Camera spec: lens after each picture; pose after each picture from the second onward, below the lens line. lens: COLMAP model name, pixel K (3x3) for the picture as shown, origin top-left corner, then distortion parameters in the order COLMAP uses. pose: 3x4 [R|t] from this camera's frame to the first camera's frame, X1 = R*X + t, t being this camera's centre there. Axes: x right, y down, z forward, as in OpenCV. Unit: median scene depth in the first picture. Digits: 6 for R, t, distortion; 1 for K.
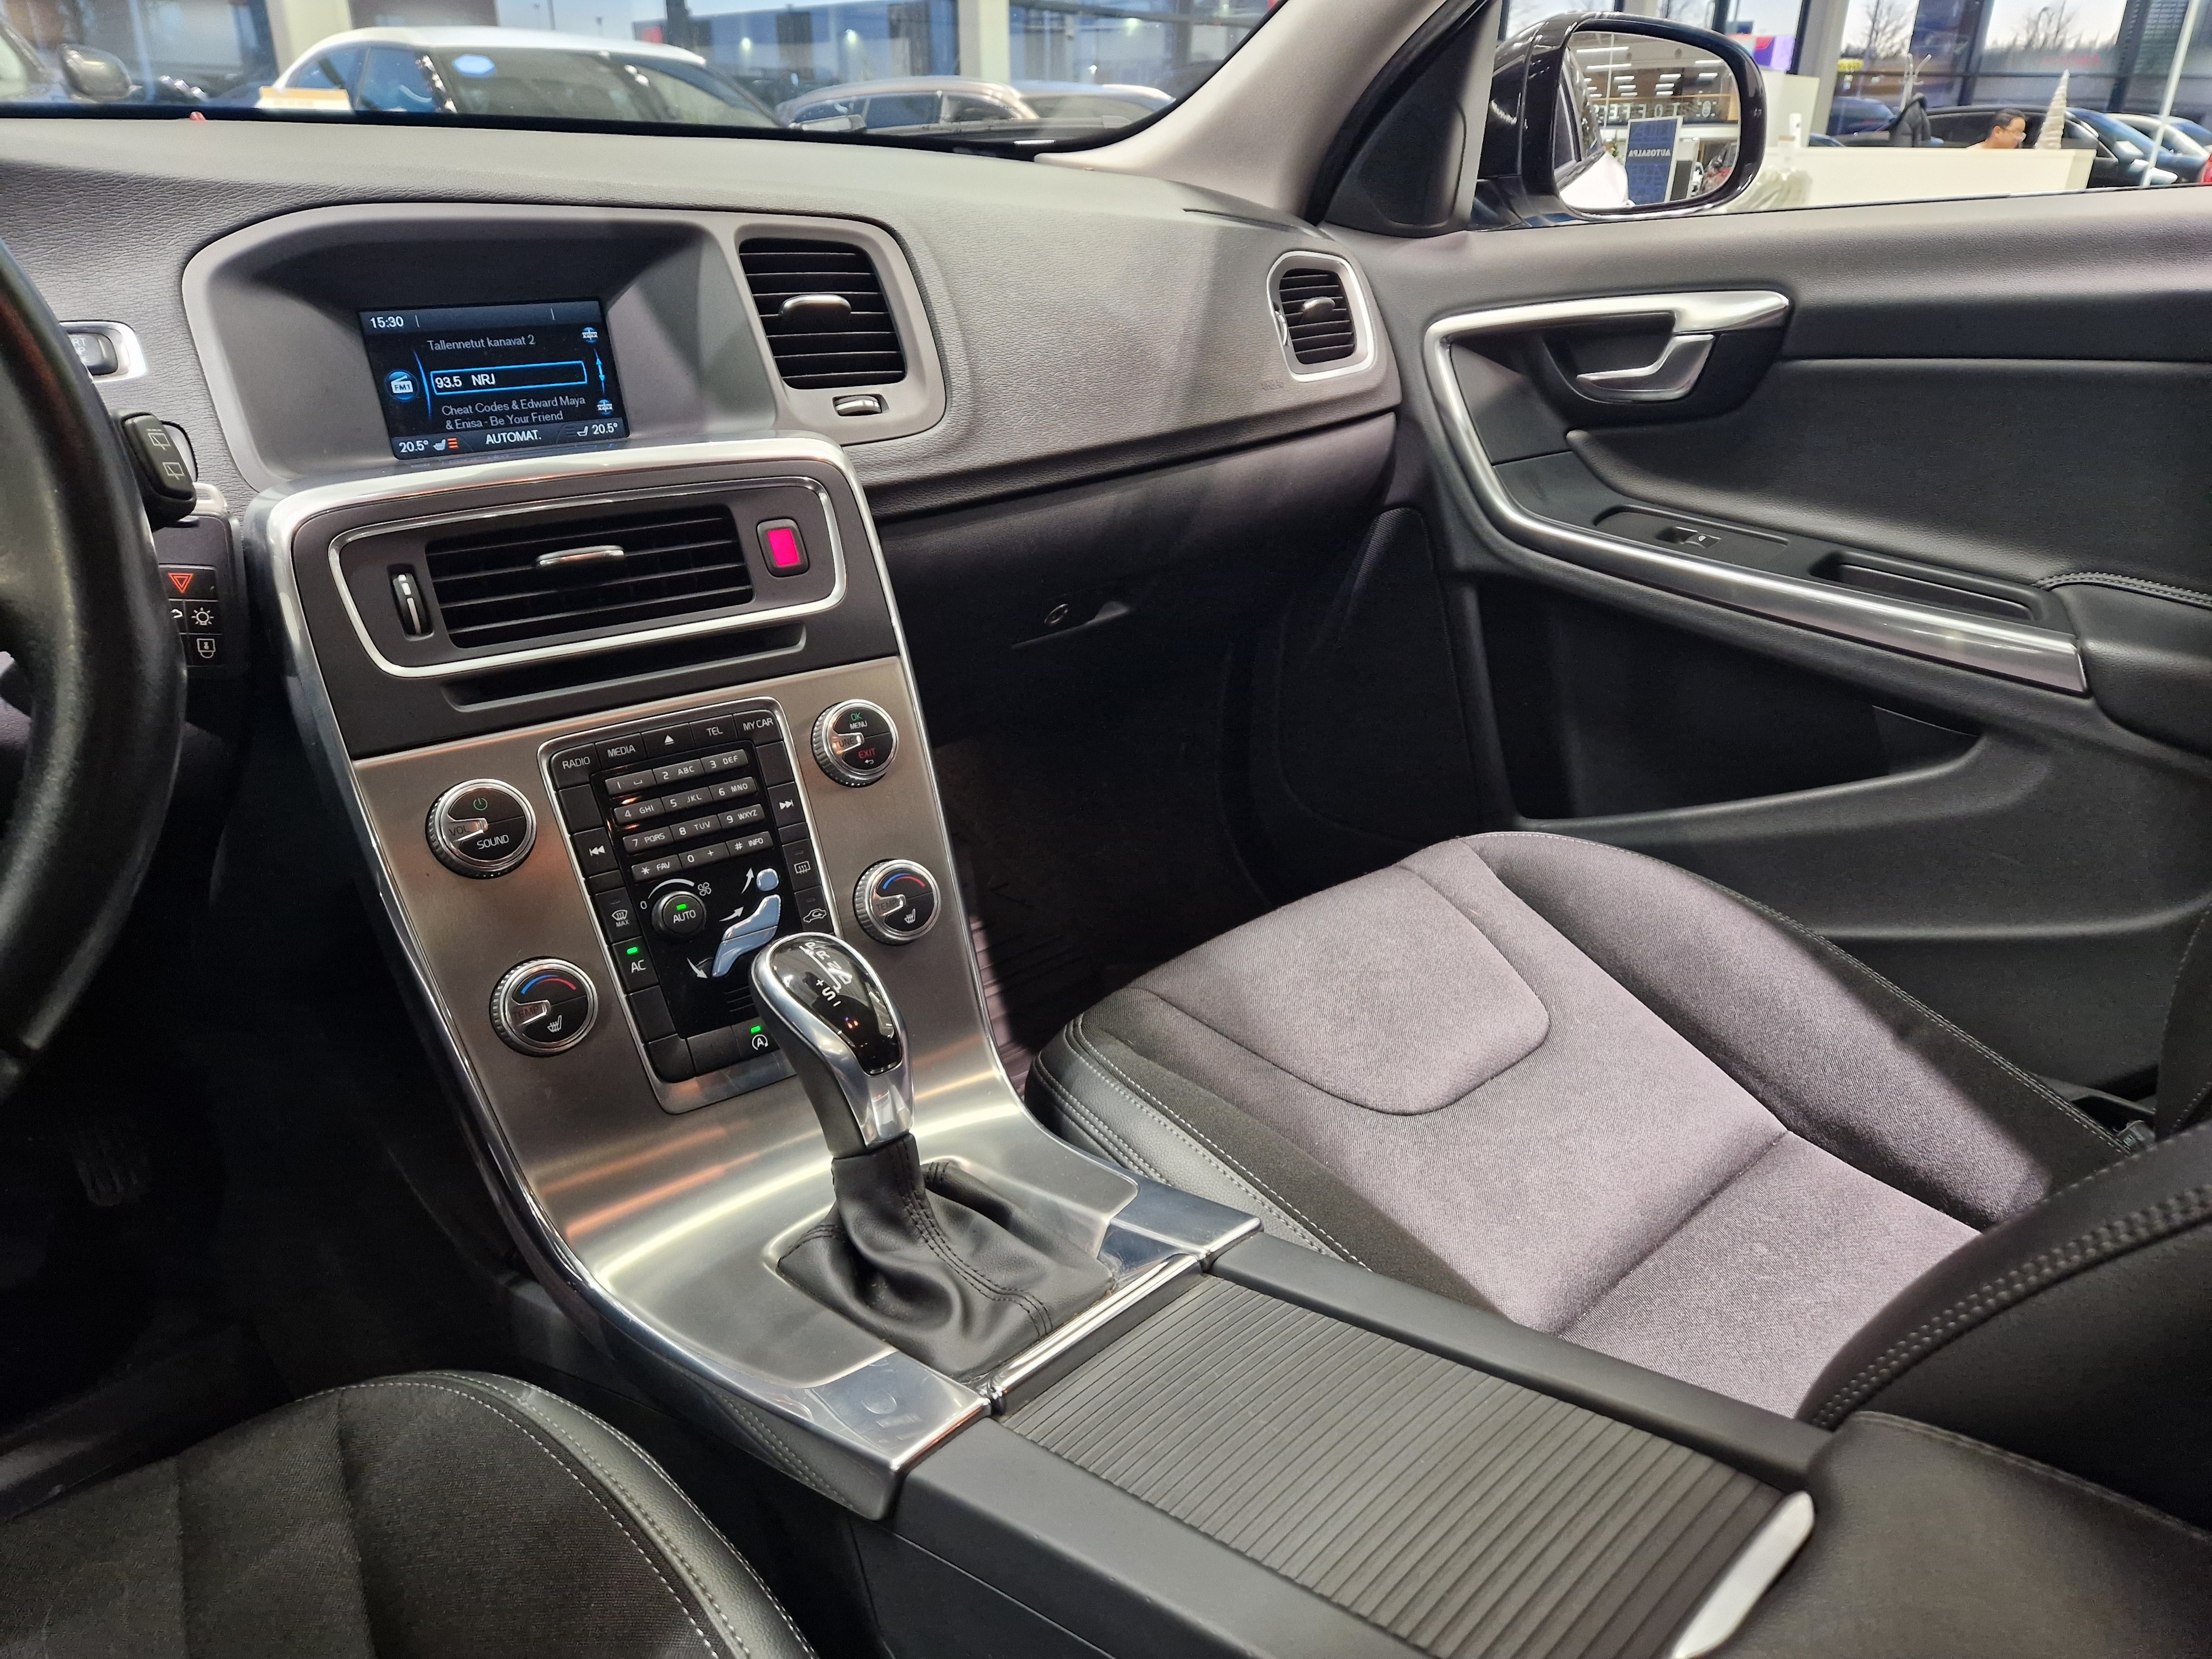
lens RADIAL K [[1485.2, 0, 1117.0], [0, 1485.2, 852.2], [0, 0, 1]] dist [0.061441, -0.039914]
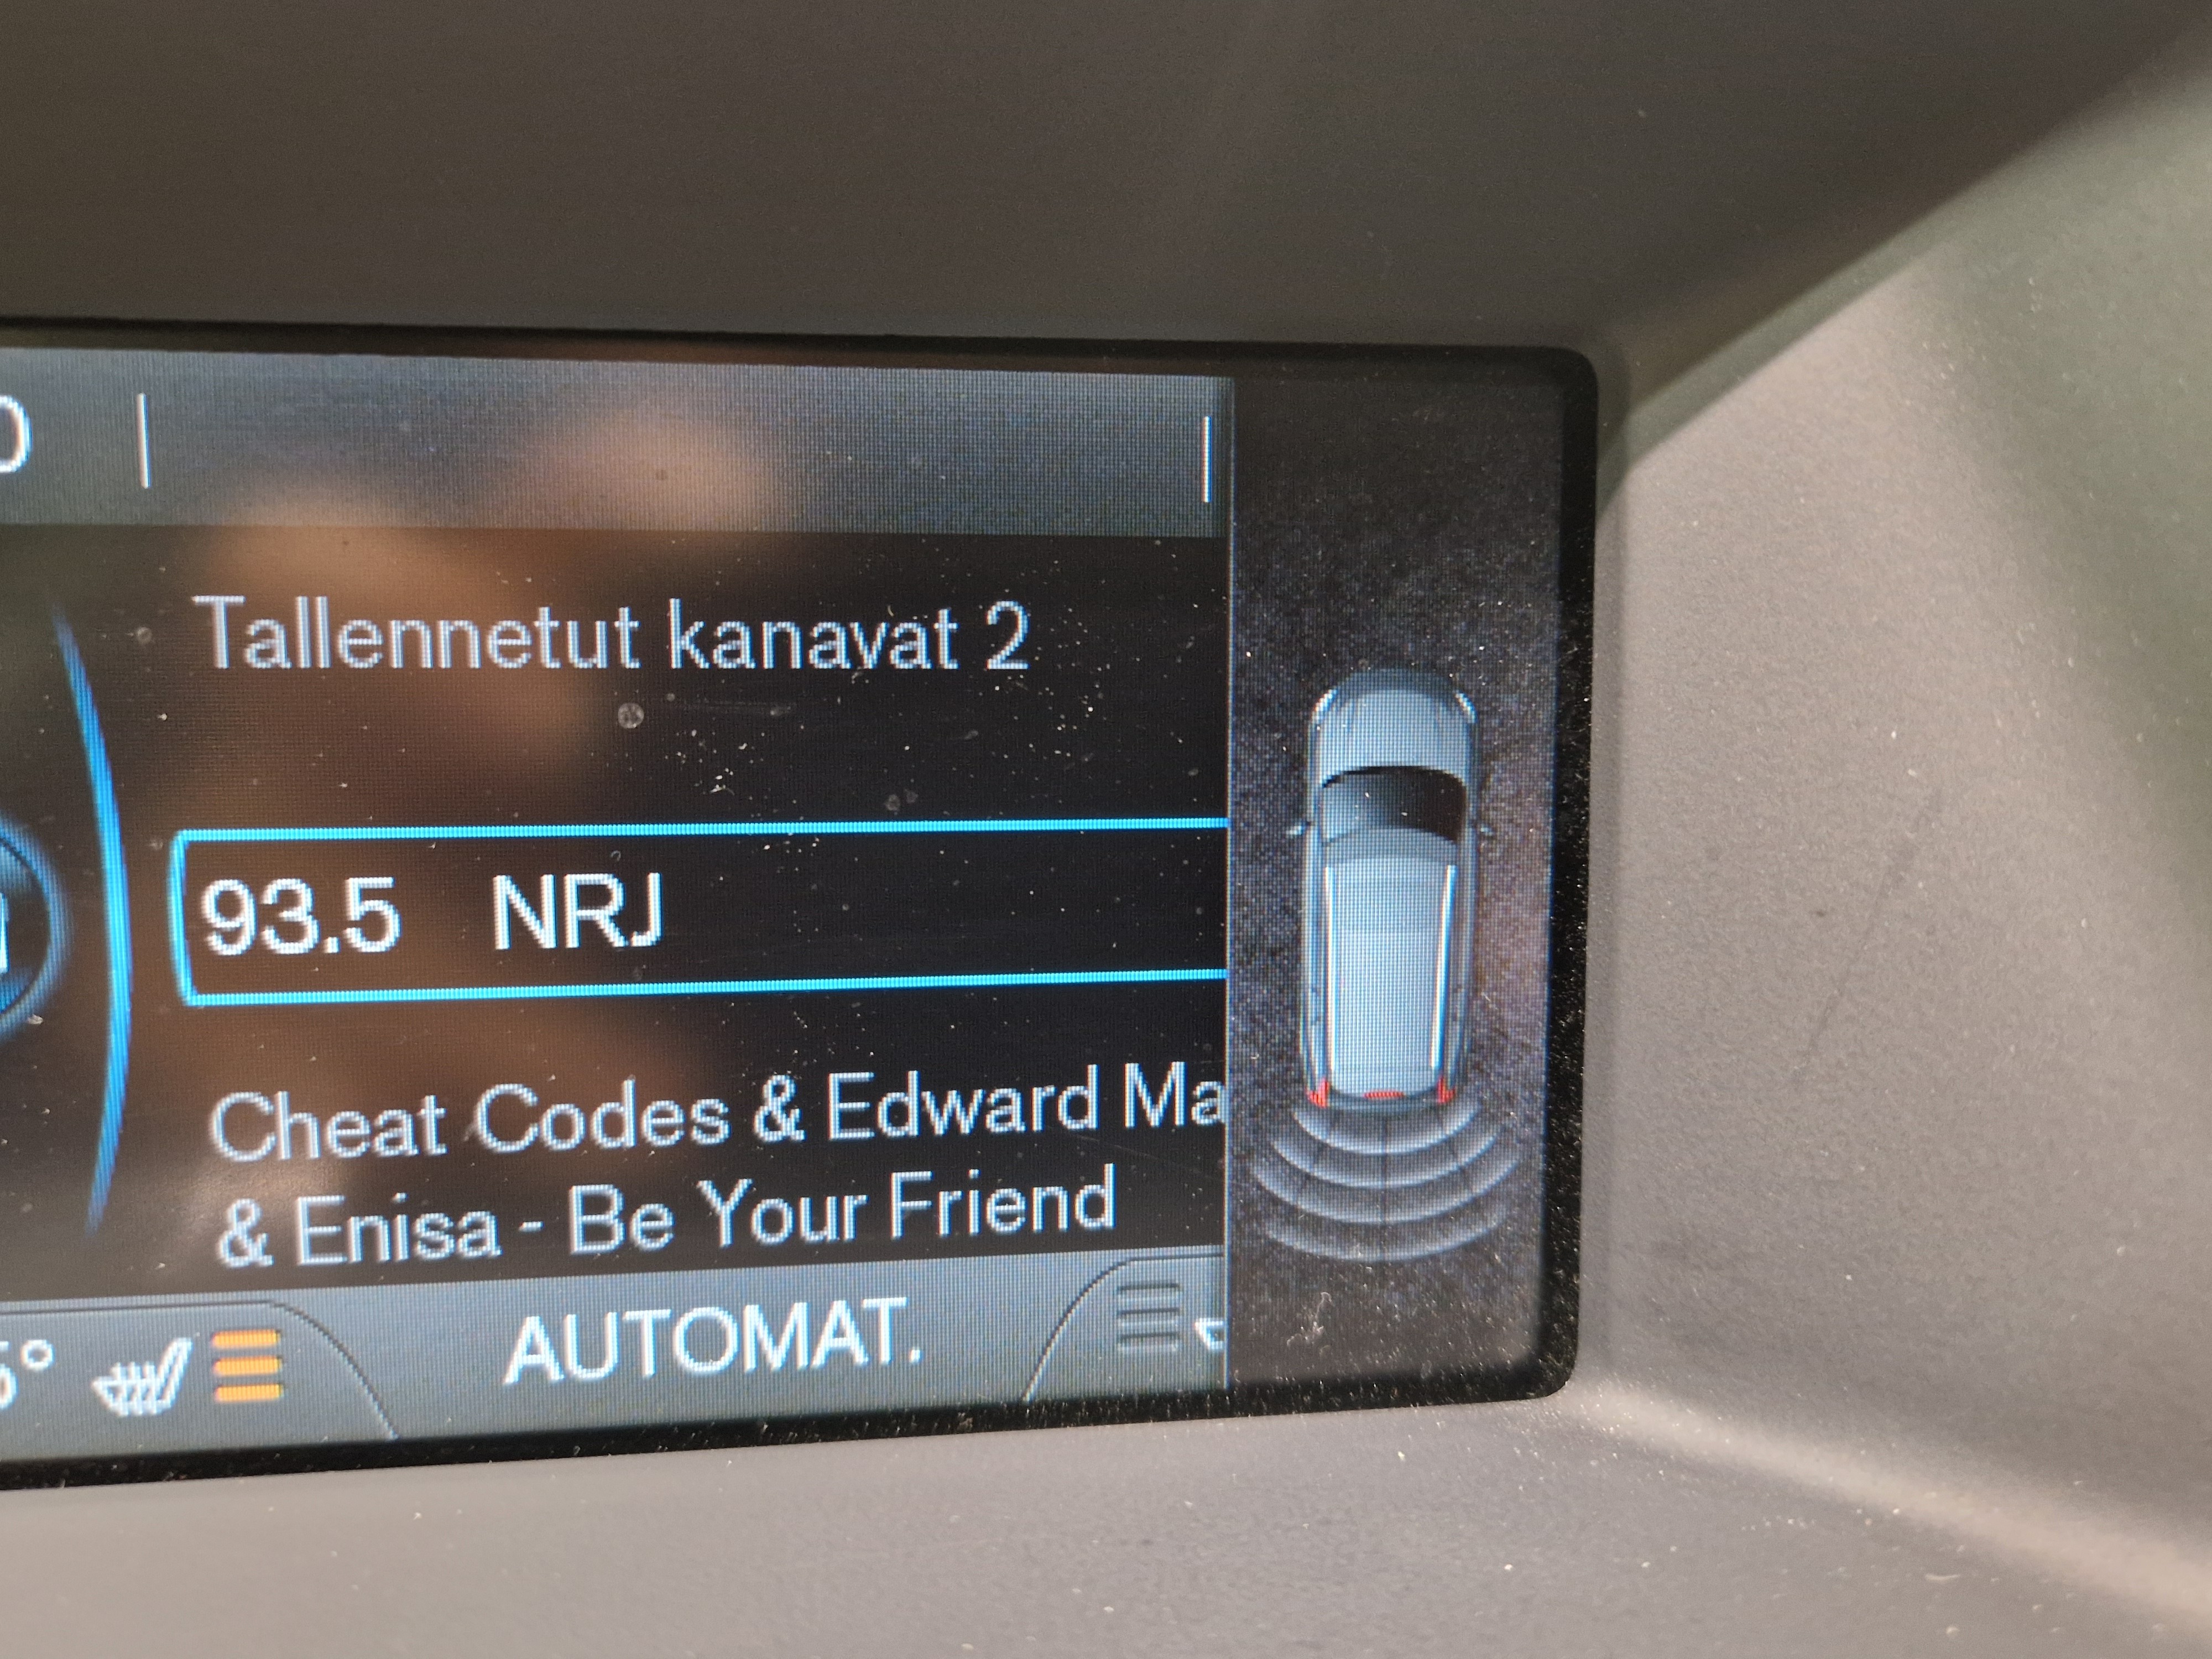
lens RADIAL K [[1485.2, 0, 1106.3], [0, 1485.2, 833.3], [0, 0, 1]] dist [0.061441, -0.039914]
pose [[0.872514, 0.173279, -0.456831, -0.318618], [-0.228221, 0.971268, -0.067478, -0.314434], [0.432013, 0.163133, 0.886991, 0.886358]]
